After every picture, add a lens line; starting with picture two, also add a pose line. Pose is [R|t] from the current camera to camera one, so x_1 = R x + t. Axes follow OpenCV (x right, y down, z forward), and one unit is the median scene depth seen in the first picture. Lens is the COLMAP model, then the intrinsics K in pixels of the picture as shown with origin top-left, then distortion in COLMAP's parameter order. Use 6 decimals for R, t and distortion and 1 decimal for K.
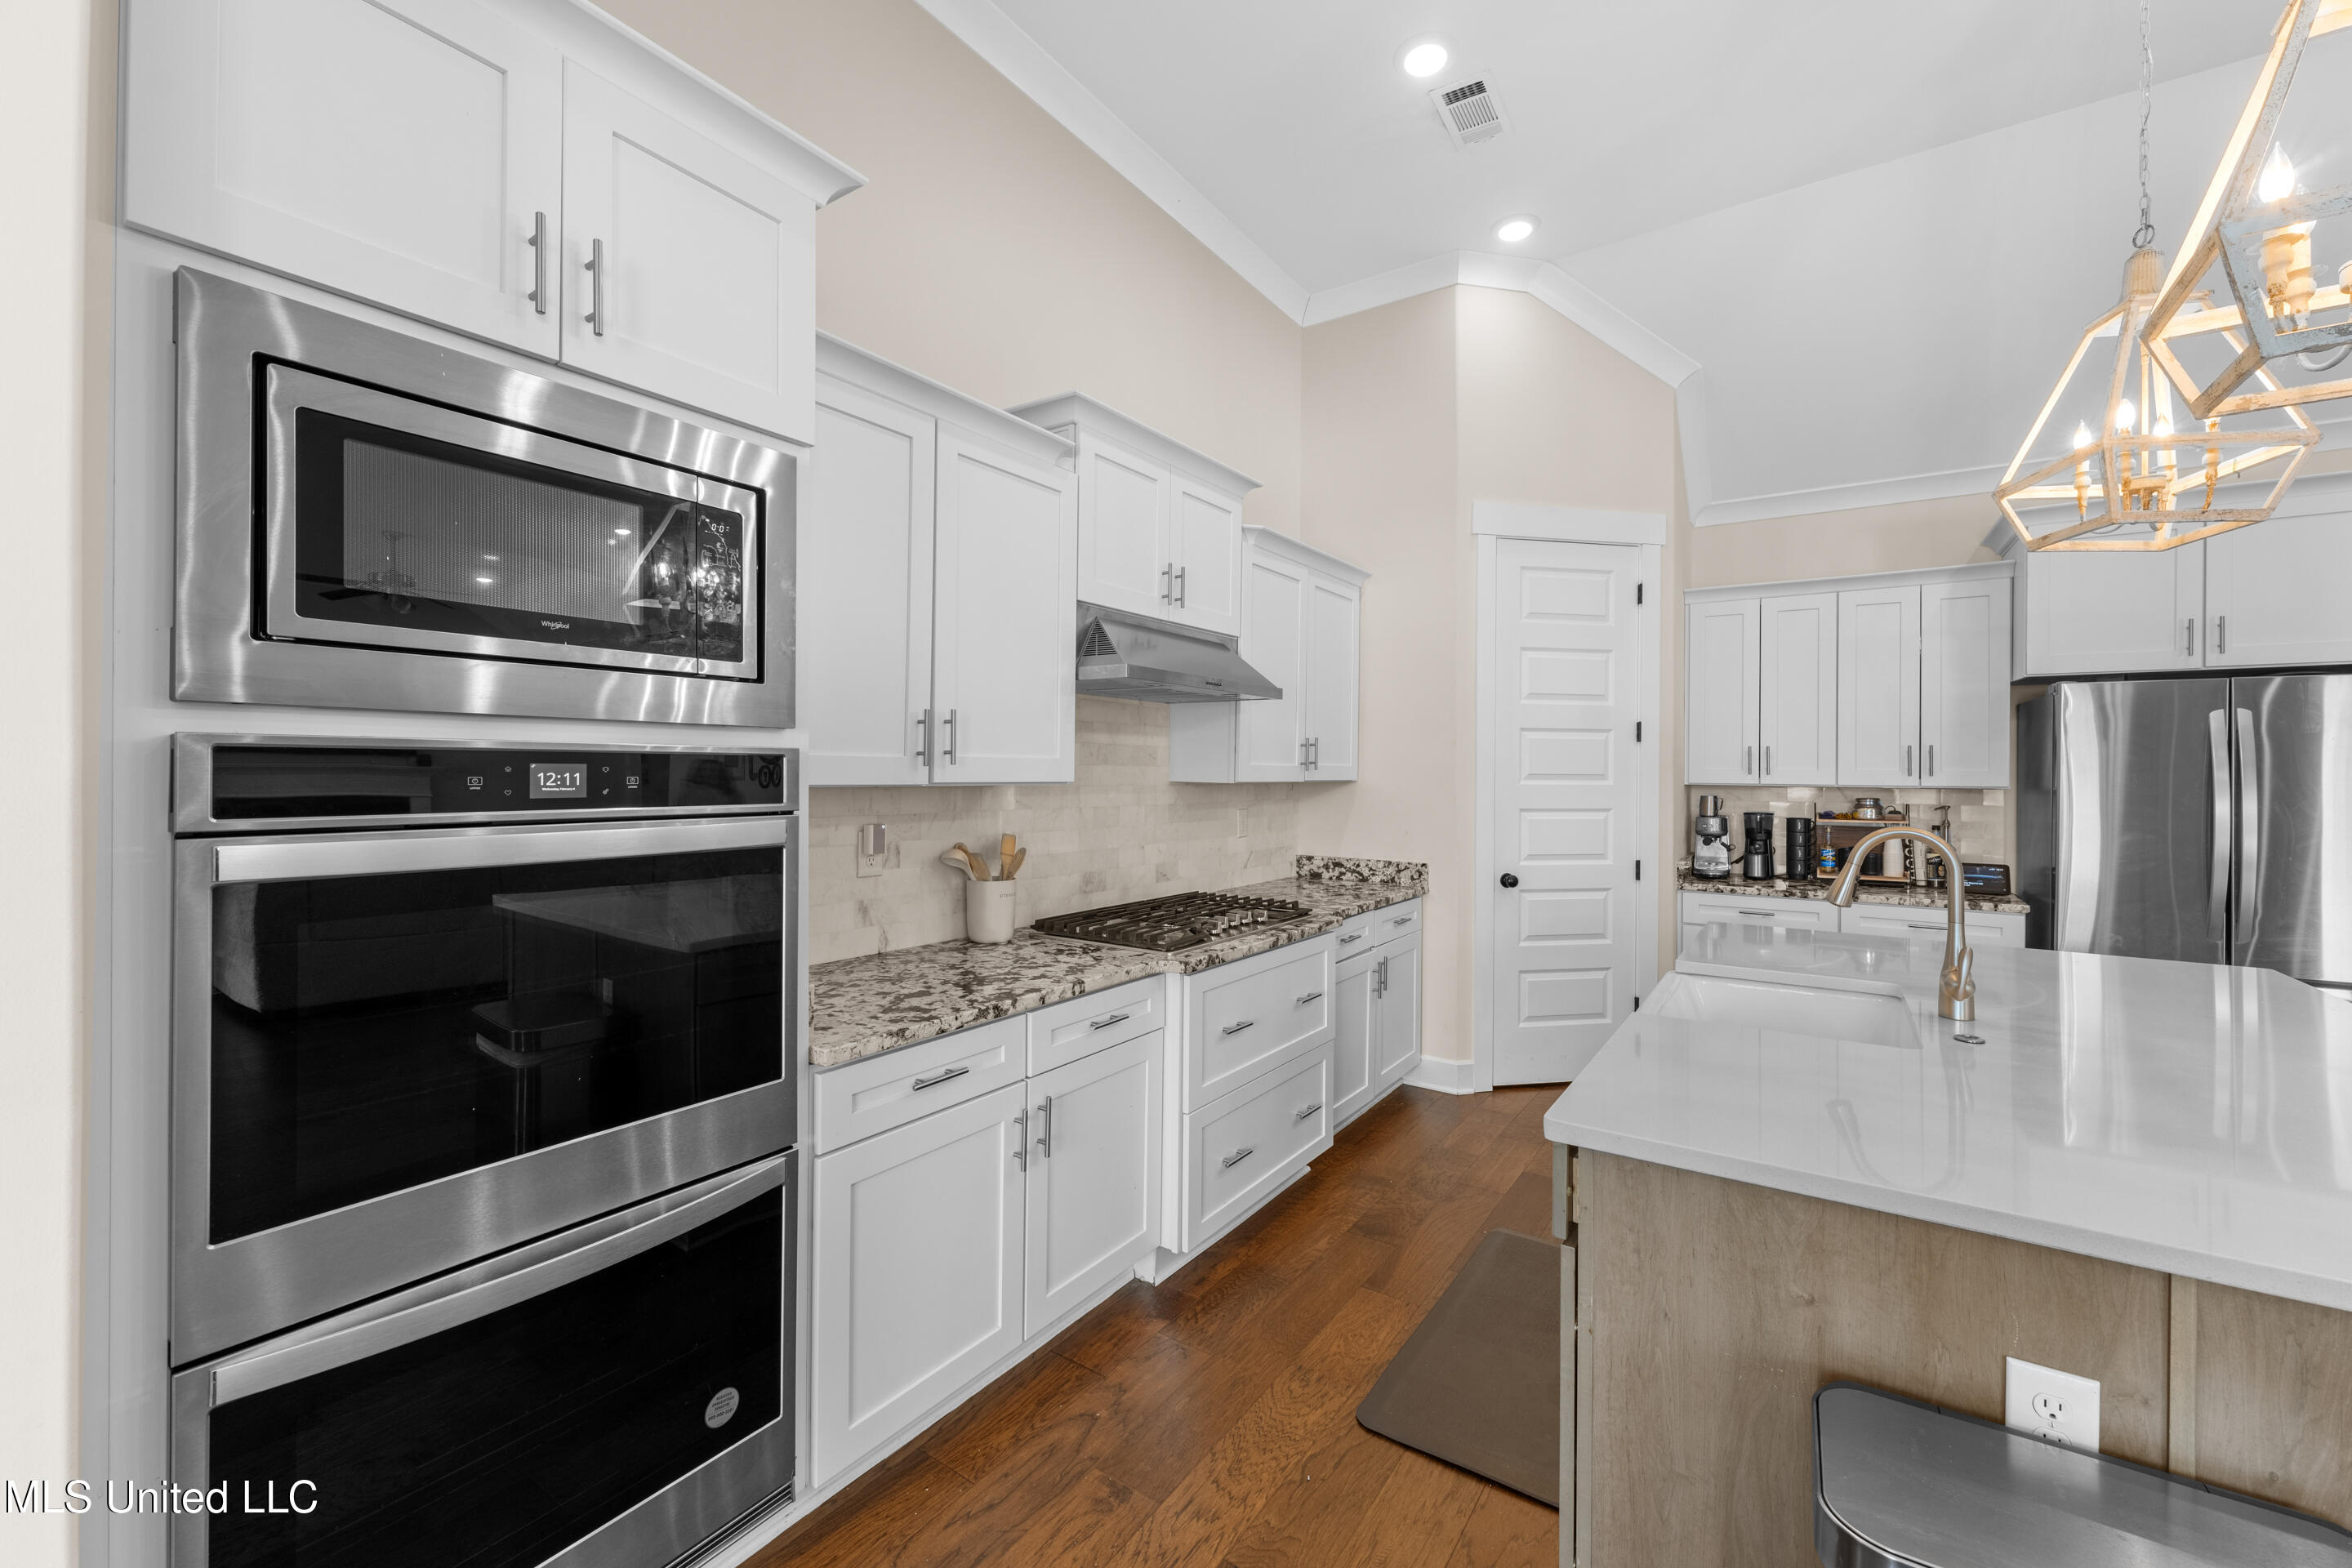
lens RADIAL K [[942.9, 0, 1174.1], [0, 942.9, 765.3], [0, 0, 1]] dist [0.000425, 0.000974]
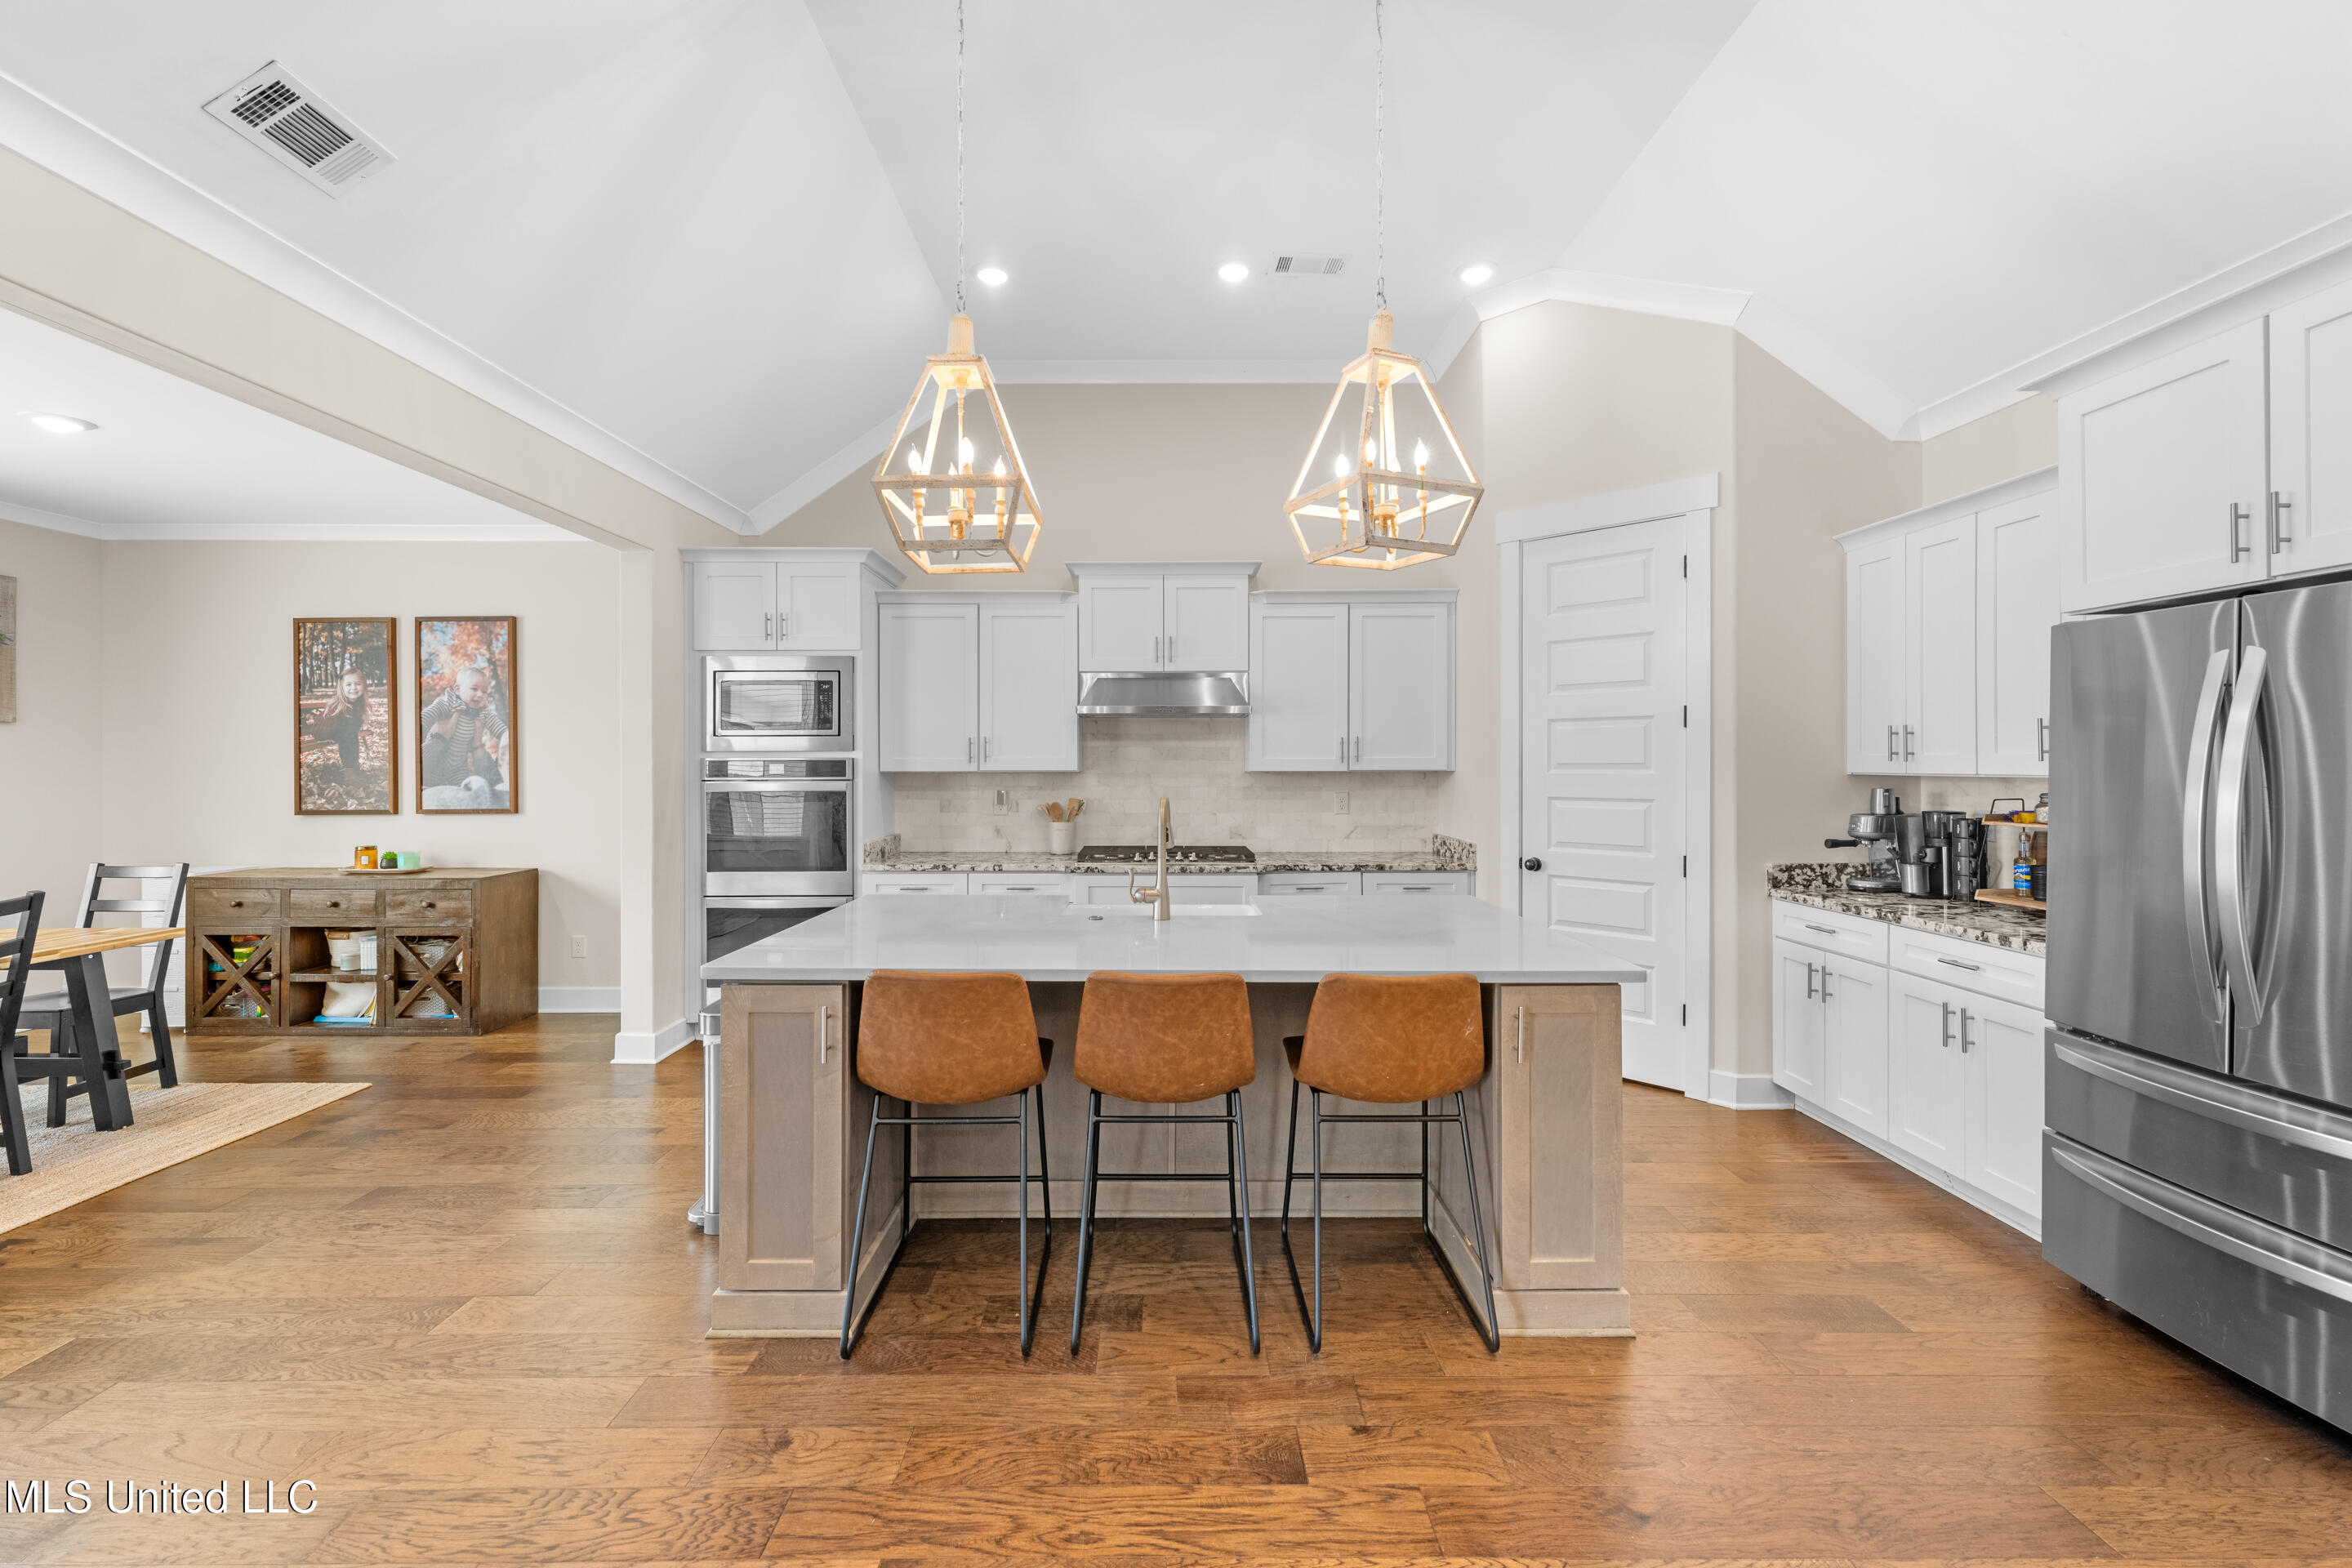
lens RADIAL K [[942.9, 0, 1160.2], [0, 942.9, 767.3], [0, 0, 1]] dist [0.000425, 0.000974]
pose [[0.567045, -0.006721, -0.823660, 0.962682], [0.010857, 0.999941, -0.000685, 0.009094], [0.823616, -0.008554, 0.567084, 0.055432]]
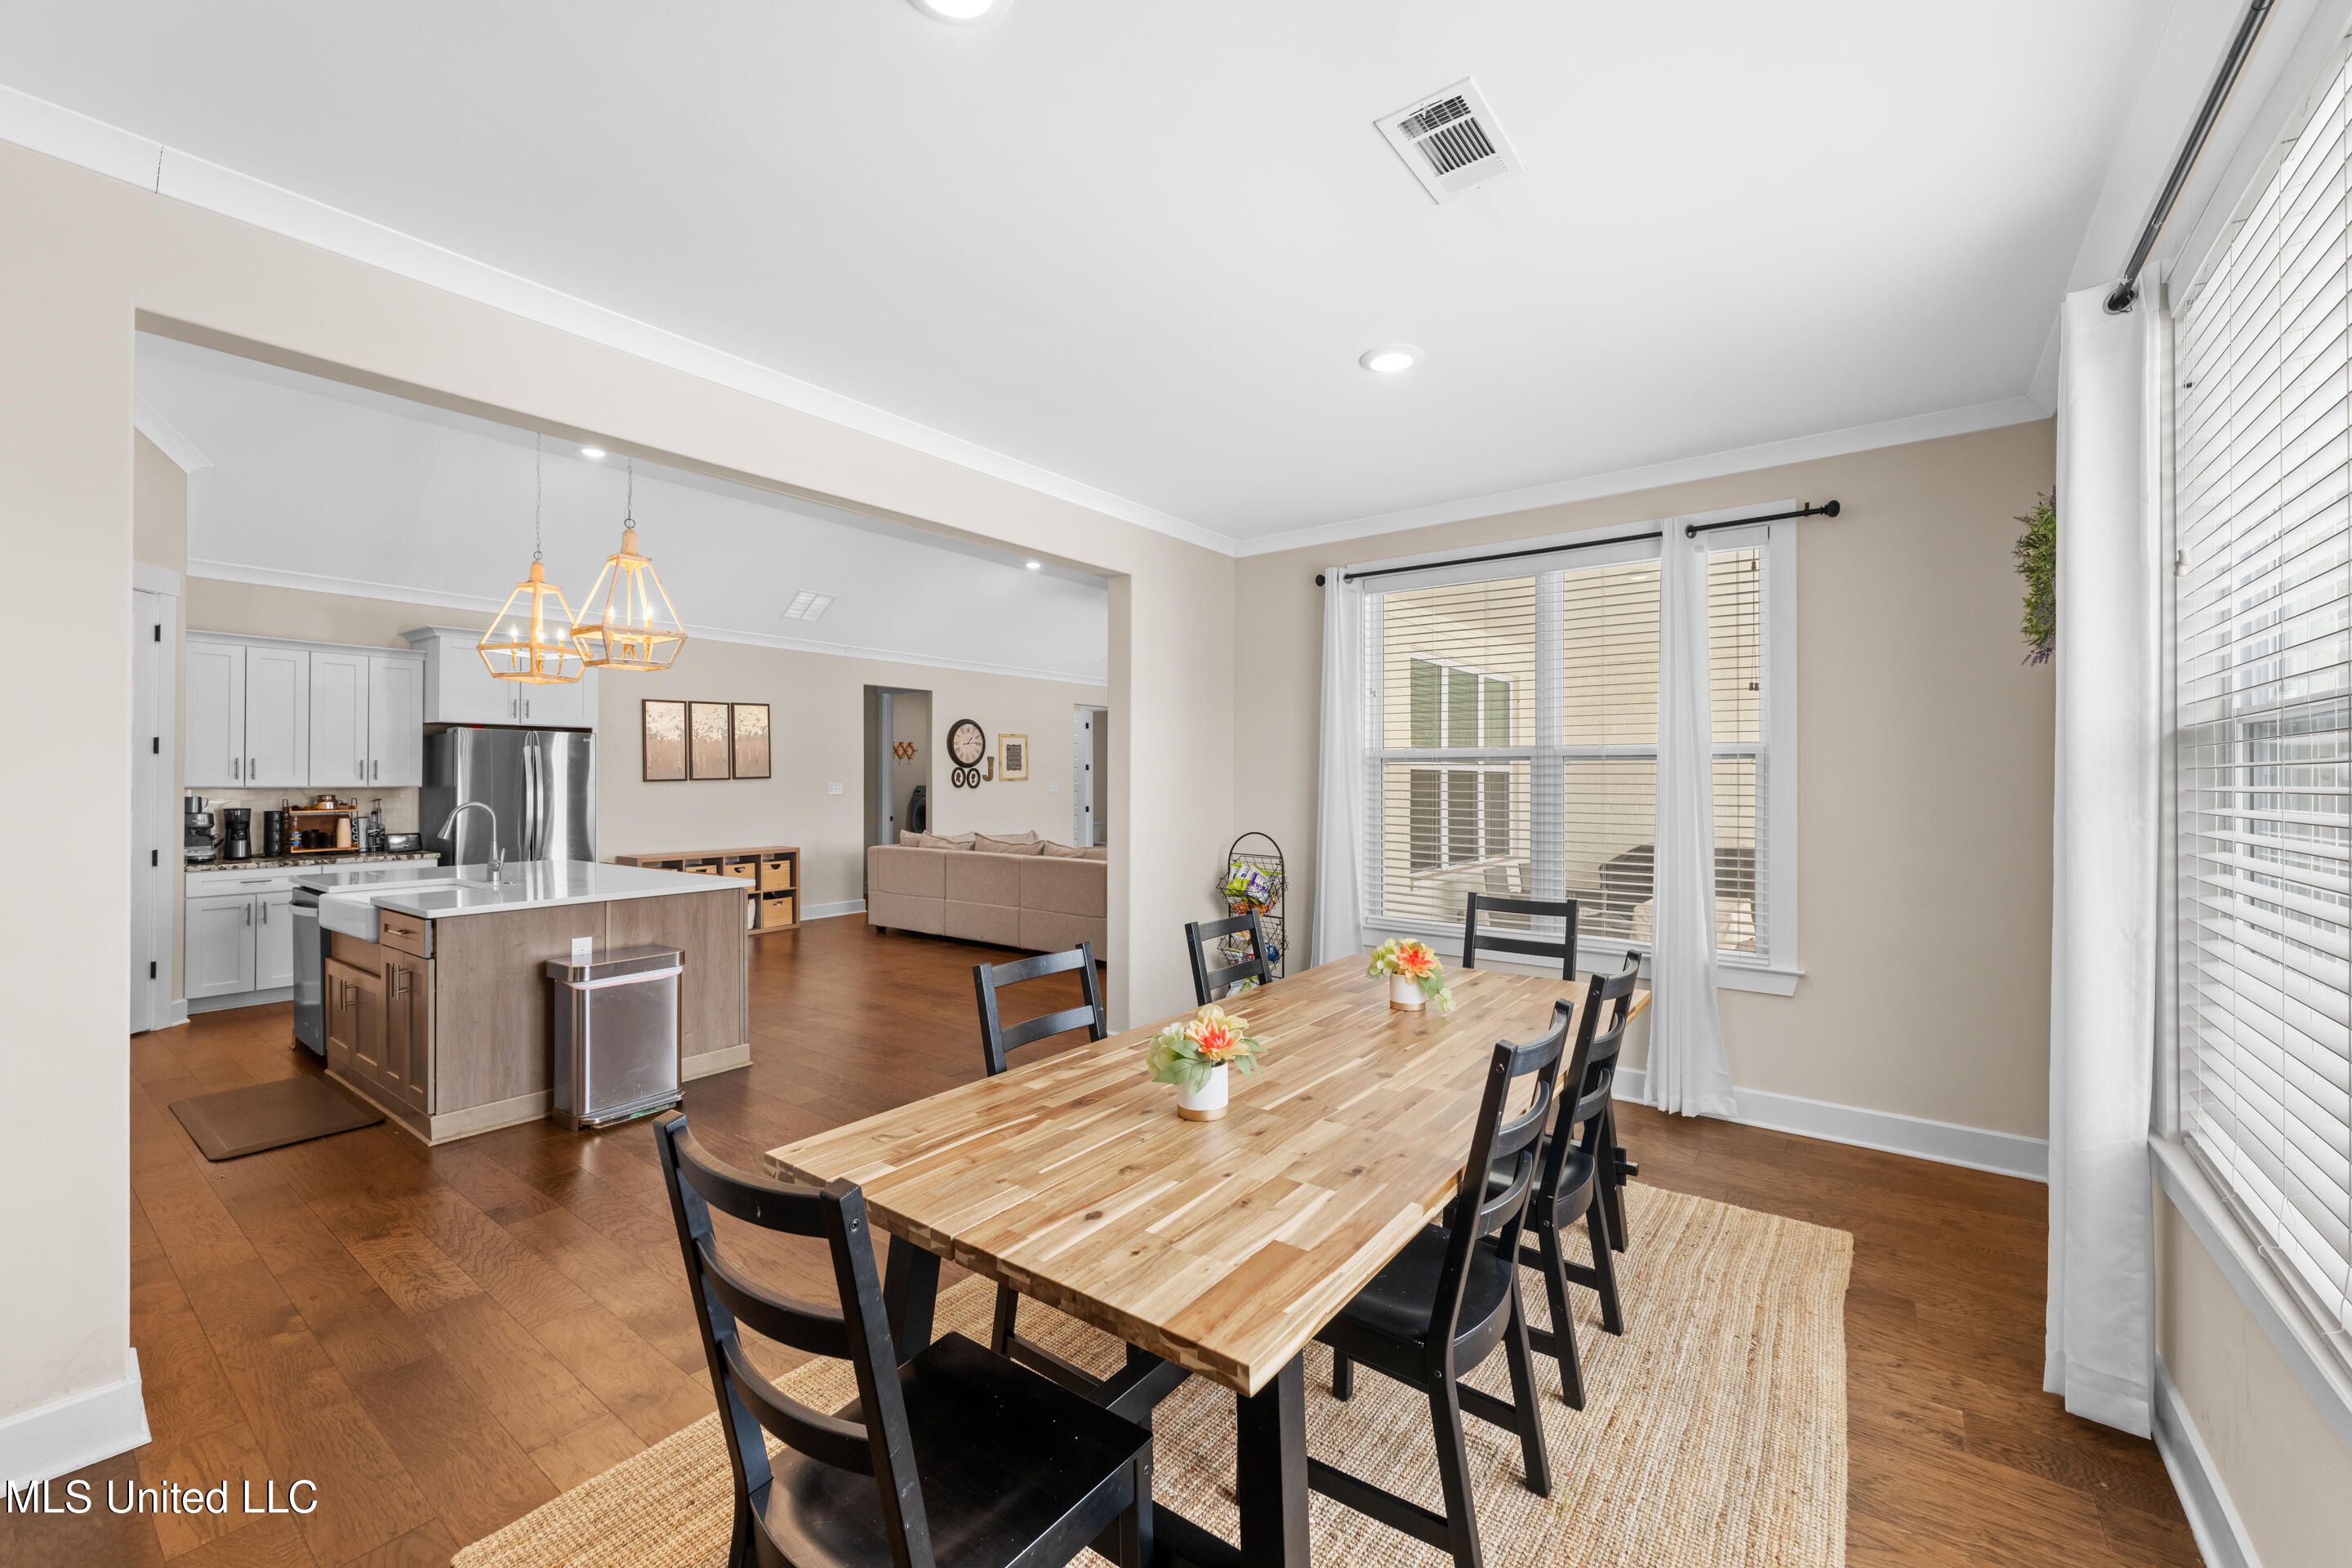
lens RADIAL K [[942.9, 0, 1180.8], [0, 942.9, 772.8], [0, 0, 1]] dist [0.000425, 0.000974]
pose [[0.039876, -0.001118, 0.999204, -0.685565], [-0.005277, 0.999985, 0.001329, -0.008752], [-0.999191, -0.005326, 0.039869, -0.384285]]
